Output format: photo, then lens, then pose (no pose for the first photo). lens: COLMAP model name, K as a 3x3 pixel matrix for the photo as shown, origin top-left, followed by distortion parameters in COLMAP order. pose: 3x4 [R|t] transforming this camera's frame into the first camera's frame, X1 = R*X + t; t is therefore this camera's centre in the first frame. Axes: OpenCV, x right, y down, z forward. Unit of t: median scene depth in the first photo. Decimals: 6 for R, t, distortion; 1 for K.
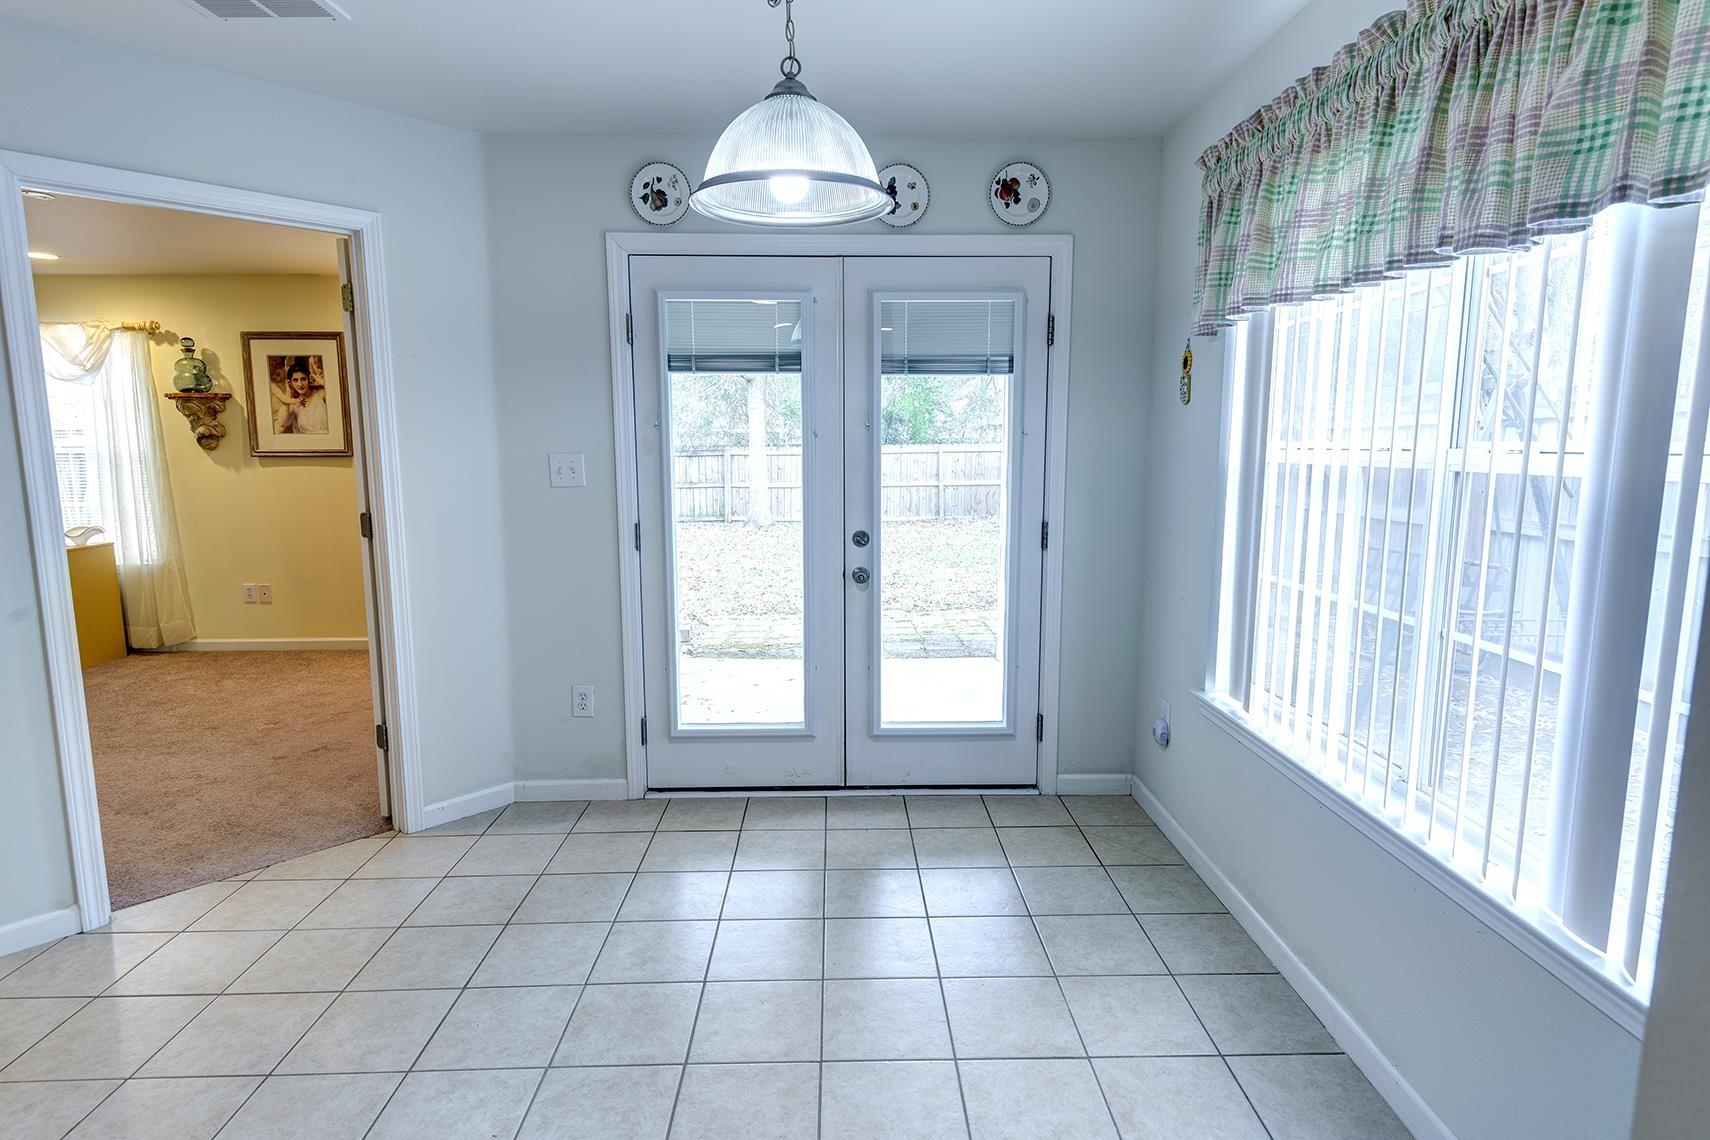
lens RADIAL K [[911.3, 0, 850.1], [0, 911.3, 569.6], [0, 0, 1]] dist [0.031567, -0.012037]
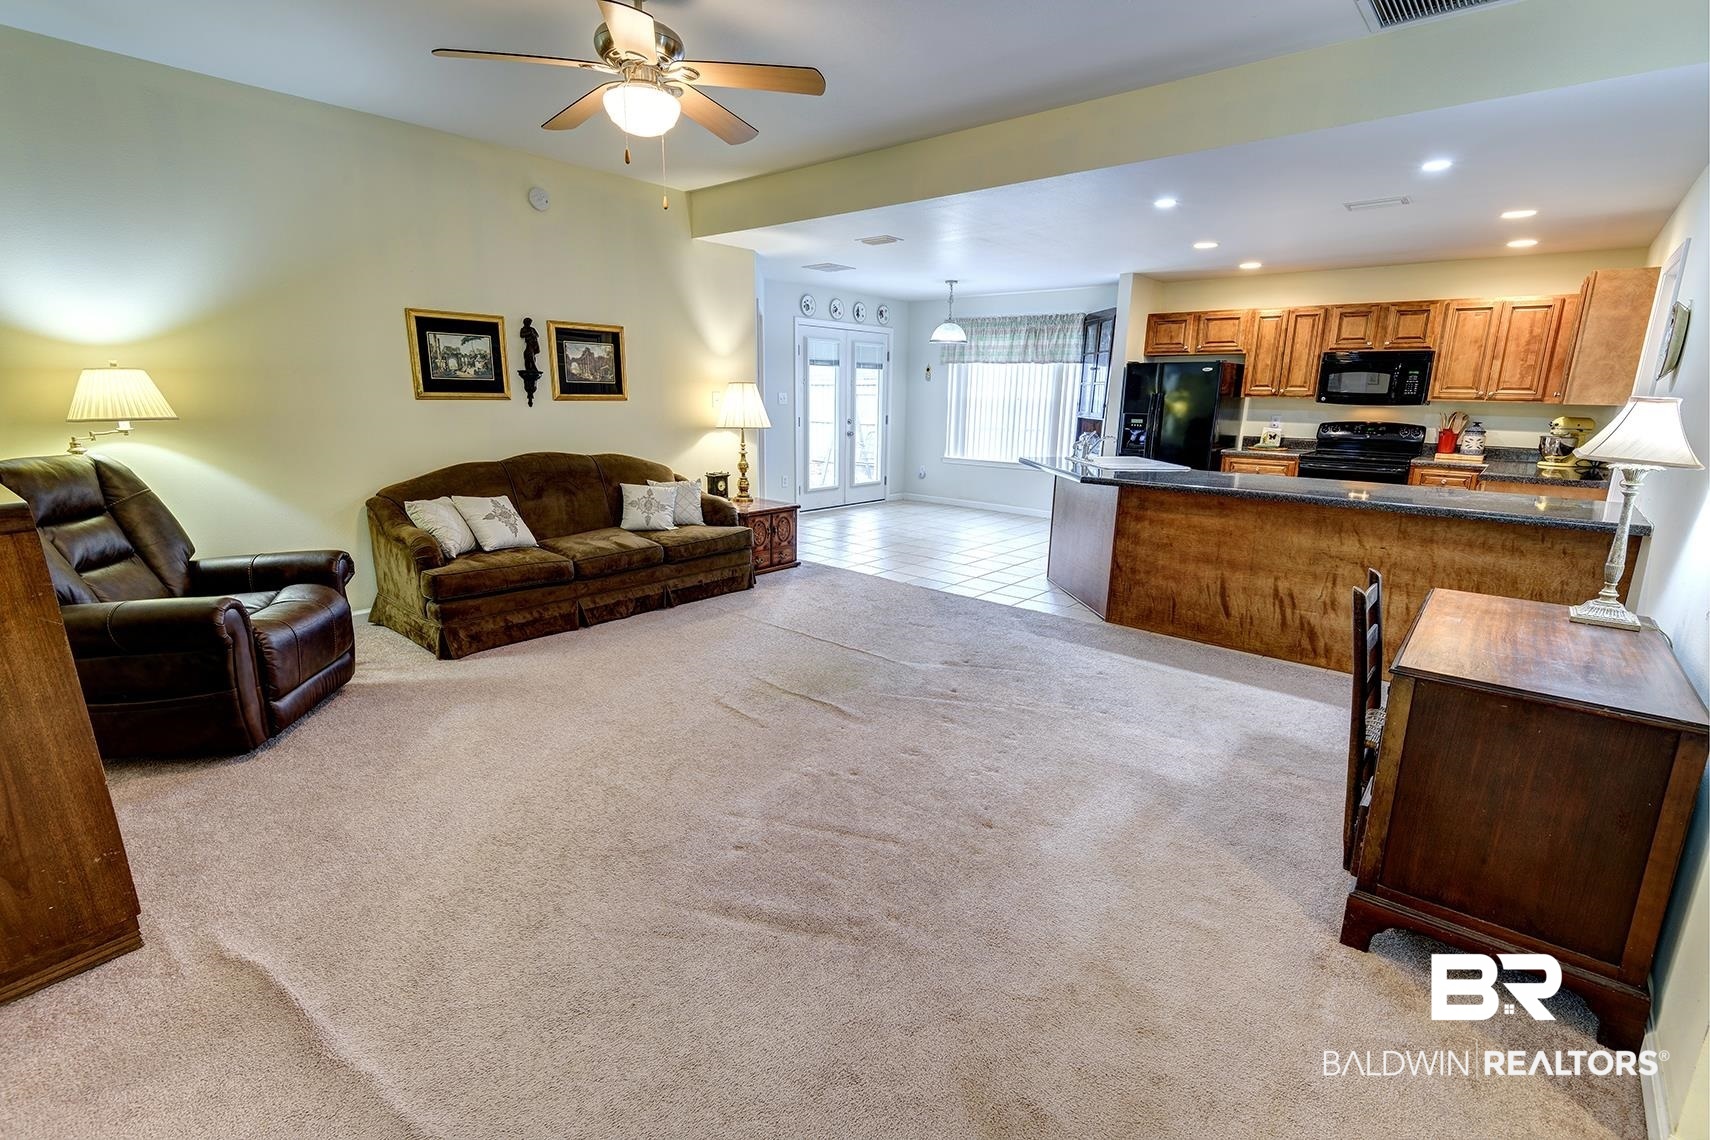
lens RADIAL K [[775.2, 0, 846.3], [0, 775.2, 578.1], [0, 0, 1]] dist [0.006652, -0.006926]
pose [[0.669390, -0.163617, 0.724670, -2.099255], [0.088861, 0.986077, 0.140556, 0.126287], [-0.737577, -0.029692, 0.674610, -0.834141]]
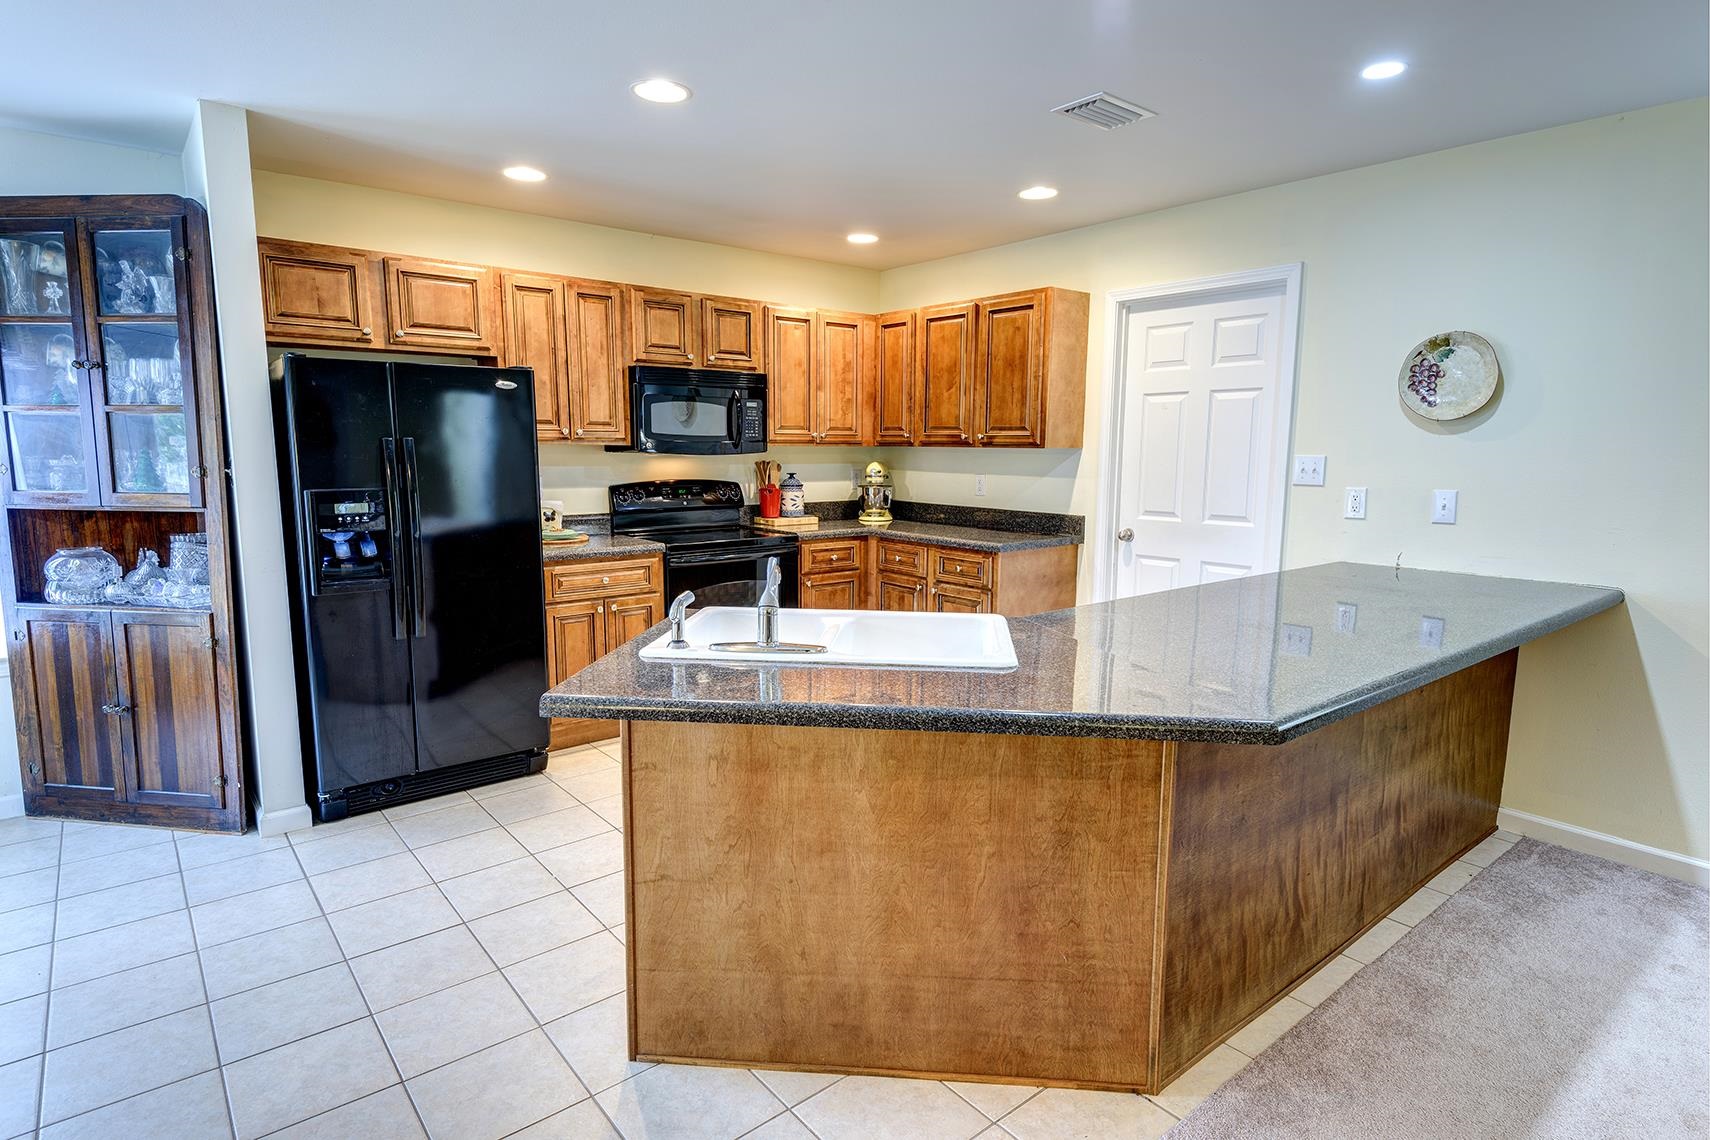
lens RADIAL K [[911.3, 0, 858.4], [0, 911.3, 569.3], [0, 0, 1]] dist [0.031567, -0.012037]
pose [[-0.627310, -0.109789, 0.770992, -1.018504], [0.105735, 0.968838, 0.223993, -0.031021], [-0.771559, 0.222034, -0.596153, 0.229376]]
